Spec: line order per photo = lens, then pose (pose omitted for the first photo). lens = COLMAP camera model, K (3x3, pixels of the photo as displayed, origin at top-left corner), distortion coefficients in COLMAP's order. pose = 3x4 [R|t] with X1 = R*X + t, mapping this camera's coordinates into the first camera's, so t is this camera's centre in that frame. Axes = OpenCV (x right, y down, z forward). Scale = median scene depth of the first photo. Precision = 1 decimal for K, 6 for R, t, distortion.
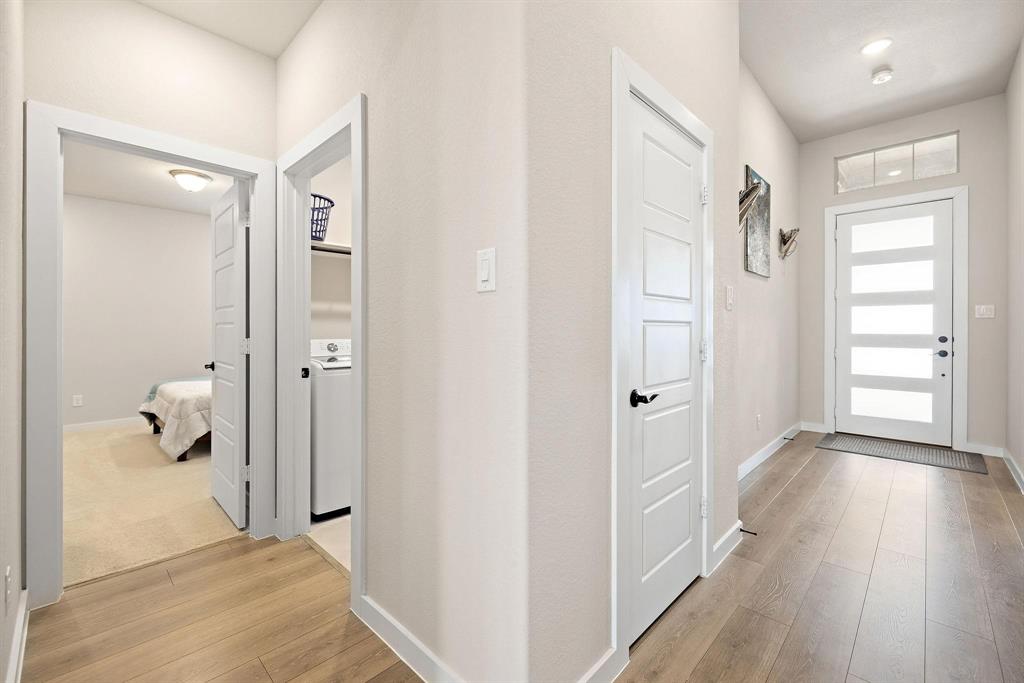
lens RADIAL K [[439.1, 0, 500.7], [0, 439.1, 328.9], [0, 0, 1]] dist [0.001535, -0.000237]
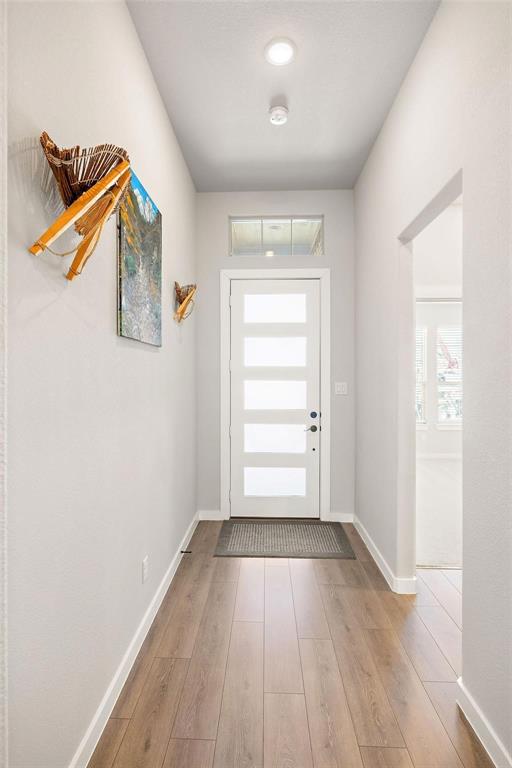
lens RADIAL K [[407.3, 0, 255.1], [0, 407.3, 382.8], [0, 0, 1]] dist [0.006727, -0.000091]
pose [[0.740685, -0.007295, 0.671813, 0.265534], [0.000385, 0.999945, 0.010434, -0.061657], [-0.671853, -0.007470, 0.740647, 0.388041]]
